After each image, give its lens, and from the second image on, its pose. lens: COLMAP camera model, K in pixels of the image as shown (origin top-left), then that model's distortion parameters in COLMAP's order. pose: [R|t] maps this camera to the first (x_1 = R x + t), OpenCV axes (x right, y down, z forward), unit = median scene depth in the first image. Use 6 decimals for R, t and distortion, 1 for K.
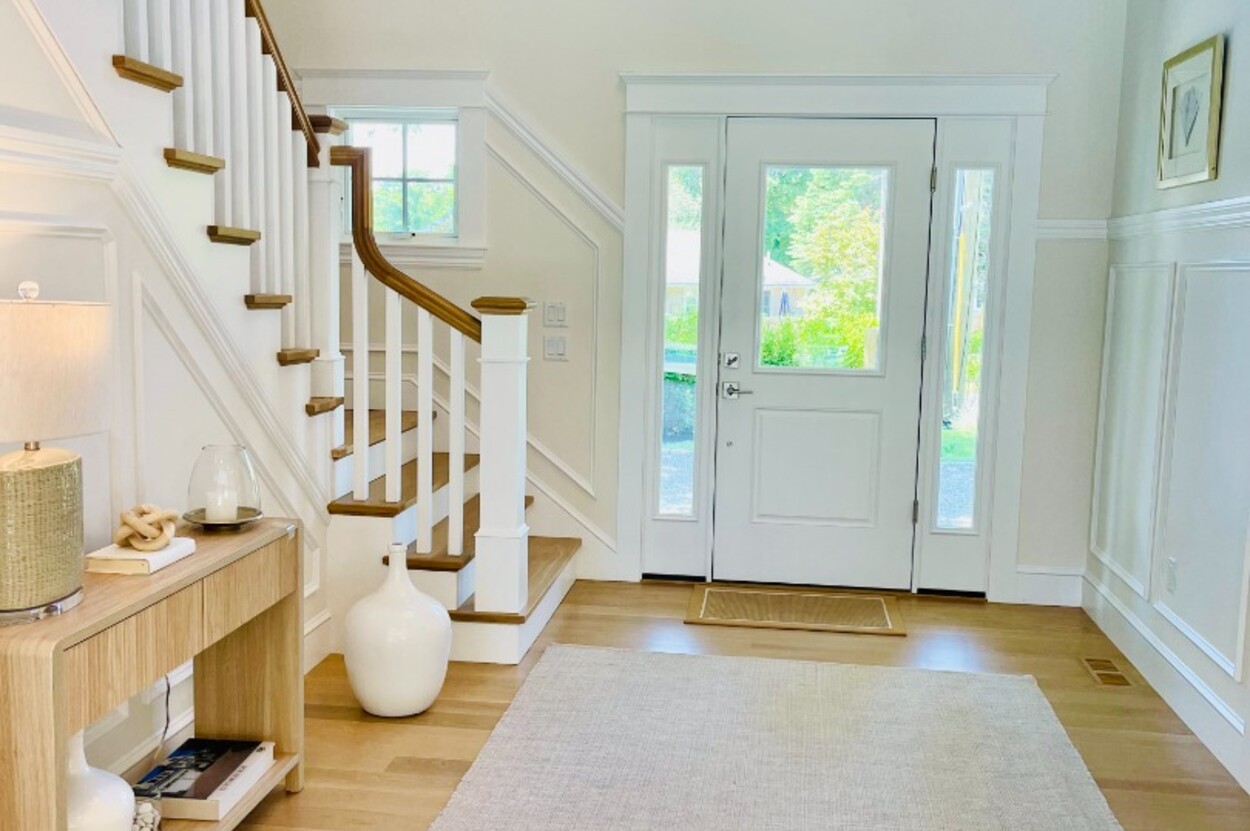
lens RADIAL K [[1265.3, 0, 625.0], [0, 1265.3, 415.5], [0, 0, 1]] dist [0.058558, -0.038530]
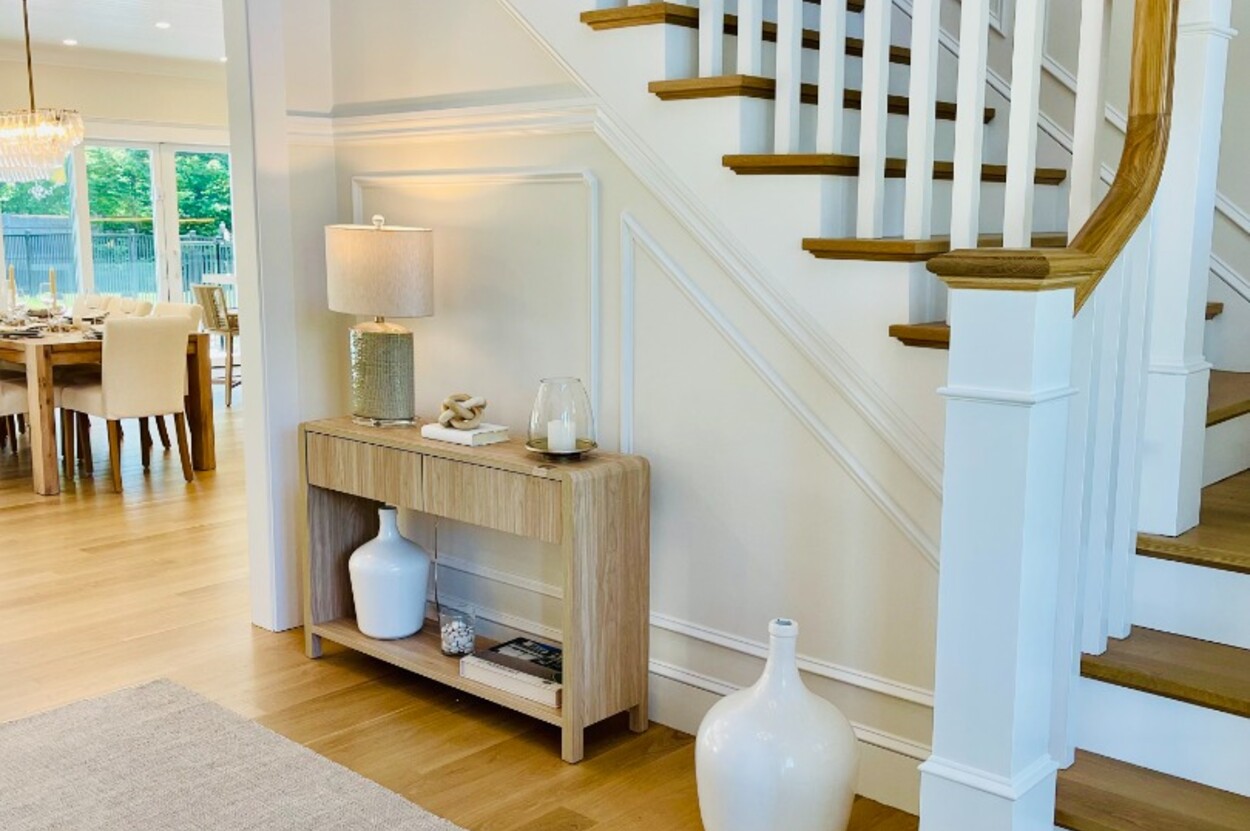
lens RADIAL K [[1265.3, 0, 625.0], [0, 1265.3, 415.5], [0, 0, 1]] dist [0.058558, -0.038530]
pose [[-0.577230, 0.099348, -0.810516, 0.484565], [-0.110237, 0.974005, 0.197896, -0.153576], [0.809107, 0.203581, -0.551272, 1.603239]]
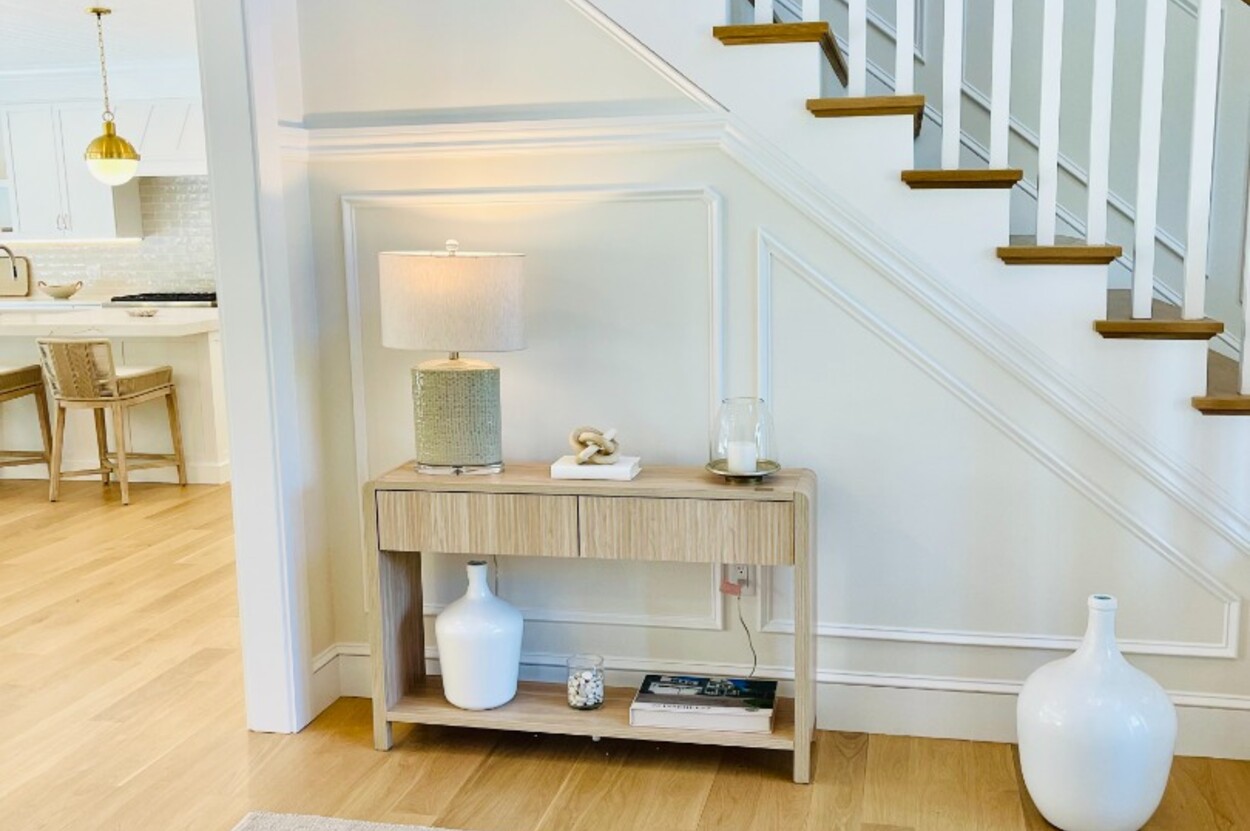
lens RADIAL K [[1265.3, 0, 625.0], [0, 1265.3, 415.5], [0, 0, 1]] dist [0.058558, -0.038530]
pose [[-0.105873, 0.132243, -0.985547, 0.682519], [-0.092662, 0.985493, 0.142190, -0.096258], [0.990053, 0.106377, -0.092084, 0.995554]]
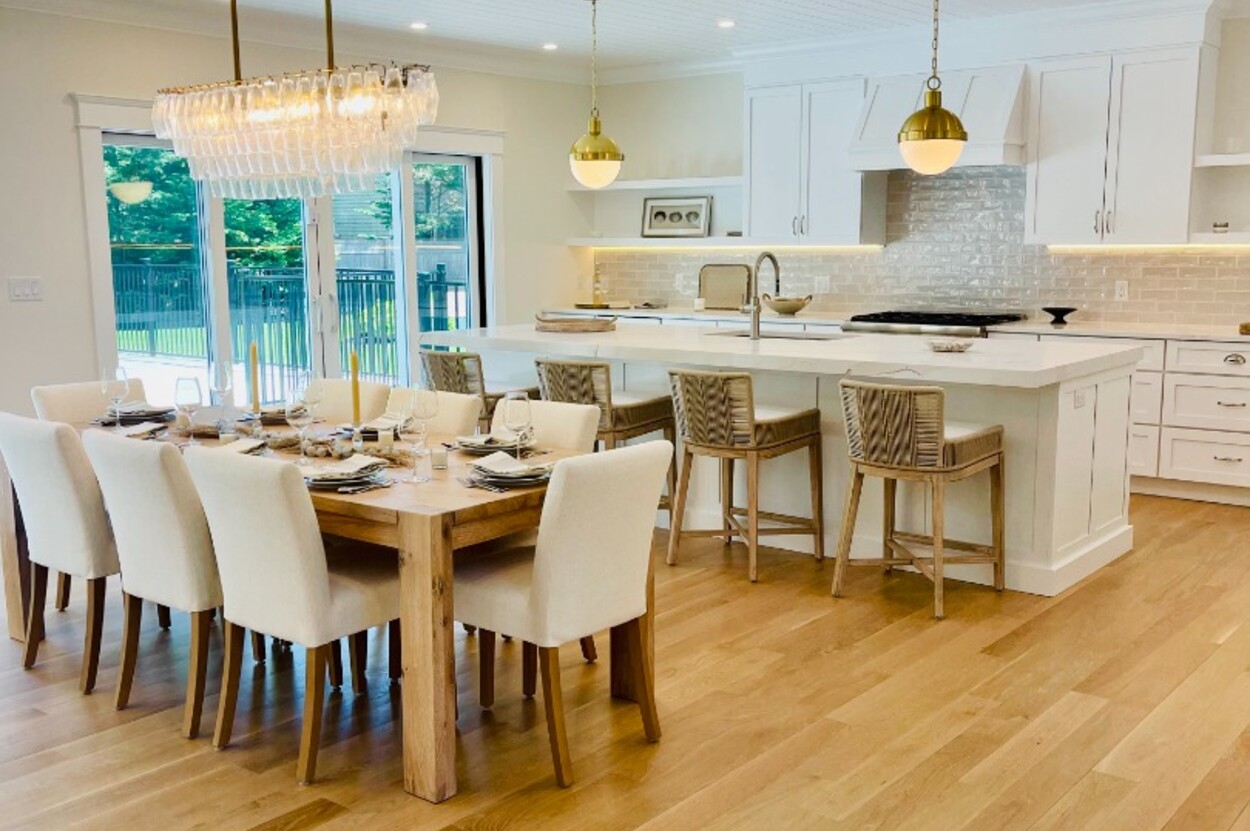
lens RADIAL K [[1265.3, 0, 625.0], [0, 1265.3, 415.5], [0, 0, 1]] dist [0.058558, -0.038530]
pose [[-0.523405, 0.102626, -0.845881, 0.167169], [-0.098114, 0.978859, 0.179470, -0.043614], [0.846416, 0.176928, -0.502271, 0.420876]]
